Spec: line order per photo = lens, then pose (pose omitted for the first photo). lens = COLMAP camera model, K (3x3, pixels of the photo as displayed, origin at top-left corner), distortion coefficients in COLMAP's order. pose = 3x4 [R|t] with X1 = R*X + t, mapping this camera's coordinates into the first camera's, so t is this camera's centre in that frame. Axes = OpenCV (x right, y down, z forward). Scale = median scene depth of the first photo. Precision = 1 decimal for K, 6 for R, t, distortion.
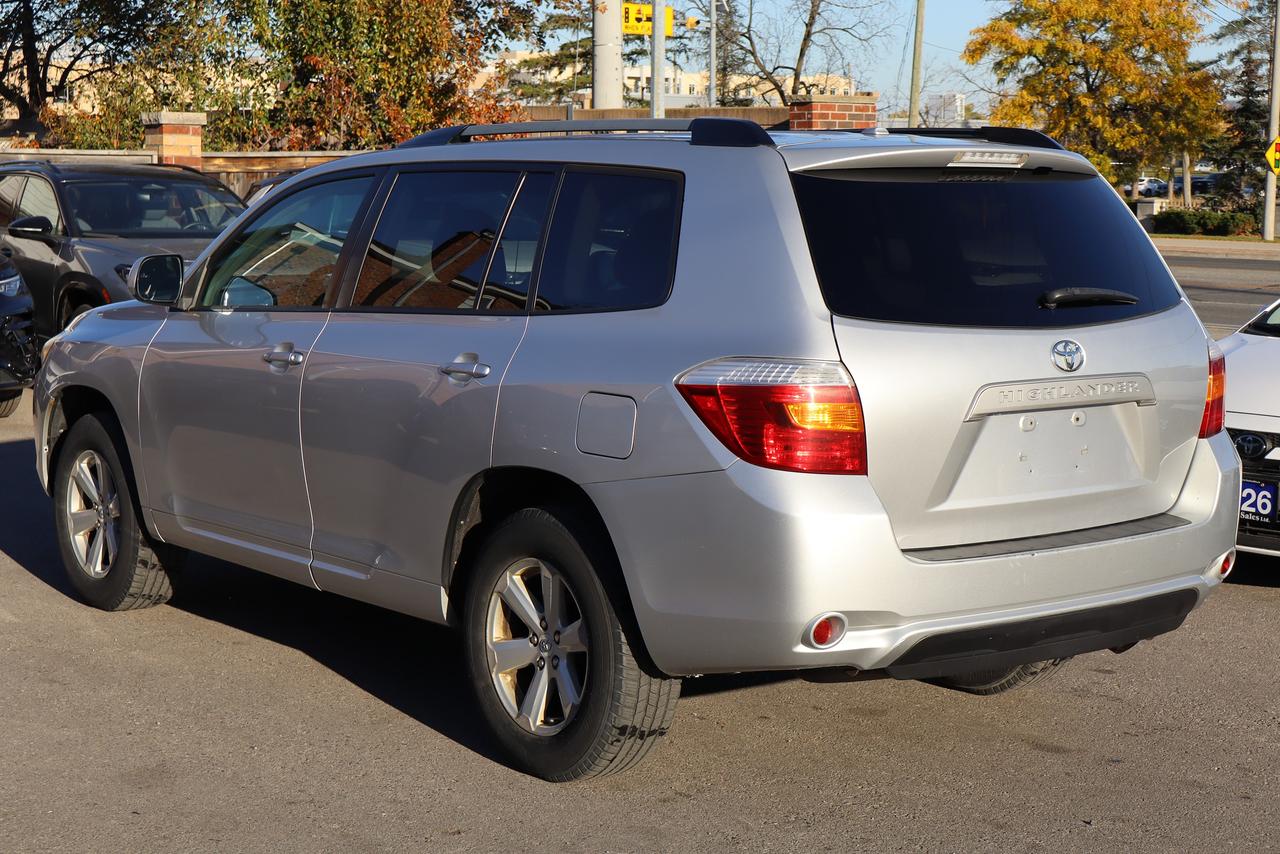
lens RADIAL K [[2239.9, 0, 640.0], [0, 2239.9, 427.0], [0, 0, 1]] dist [-0.204815, 0.023388]
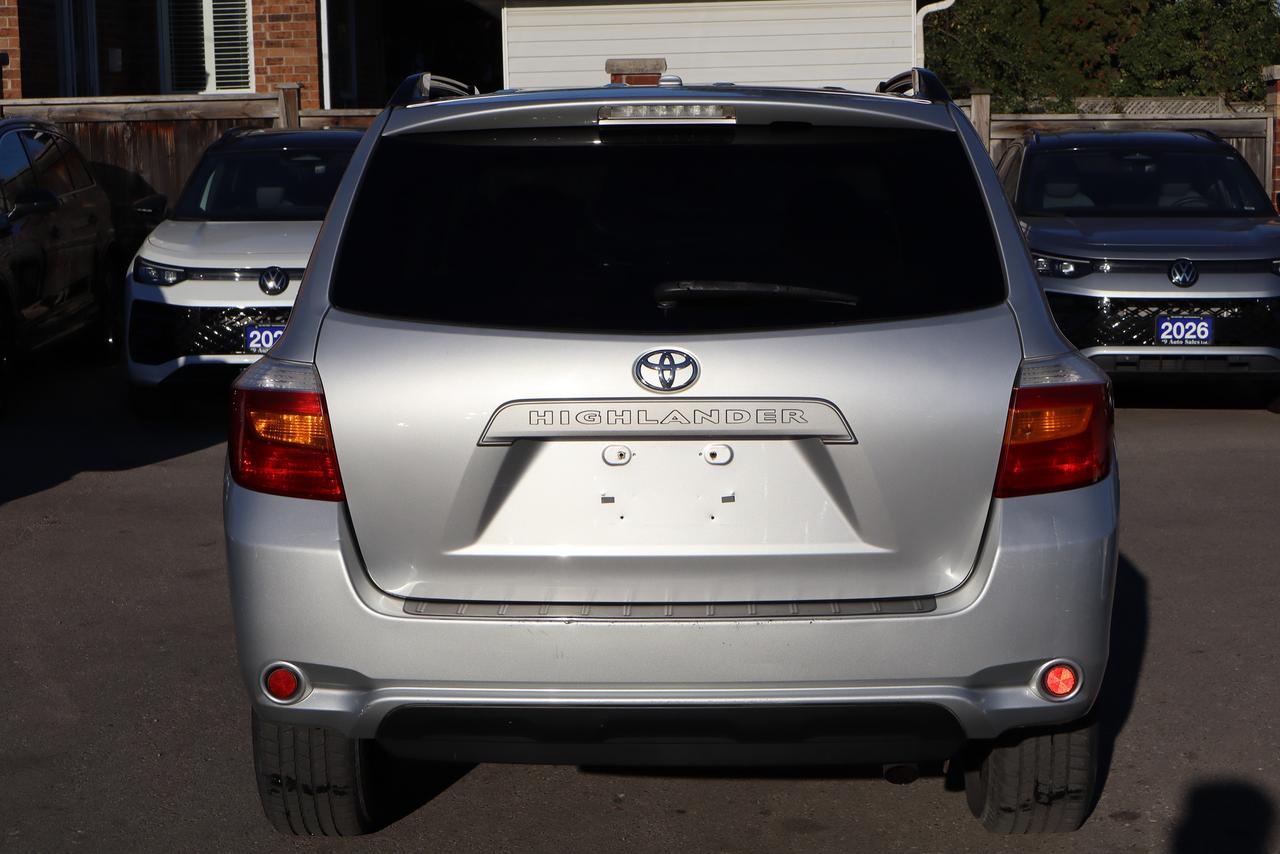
lens RADIAL K [[2591.7, 0, 640.0], [0, 2591.7, 427.0], [0, 0, 1]] dist [0.021195, -0.347042]
pose [[0.781755, 0.053911, -0.621250, 0.731864], [-0.056915, 0.998266, 0.015007, -0.025171], [0.620982, 0.023627, 0.783468, 0.295636]]
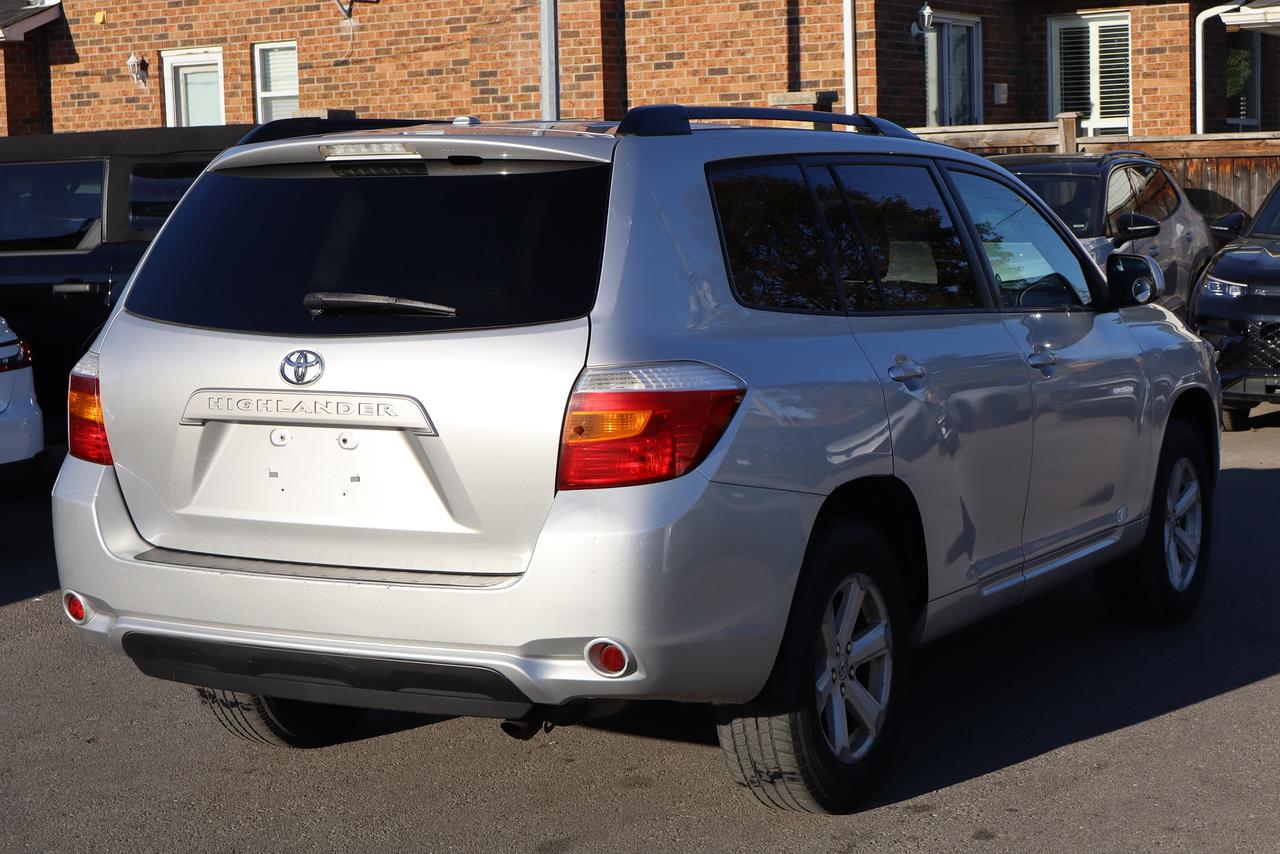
lens RADIAL K [[2413.2, 0, 640.0], [0, 2413.2, 427.0], [0, 0, 1]] dist [-0.048625, 0.160197]
pose [[0.388286, 0.078458, -0.918193, 1.139353], [-0.083694, 0.995254, 0.049650, -0.067552], [0.917731, 0.057568, 0.393009, 0.735087]]
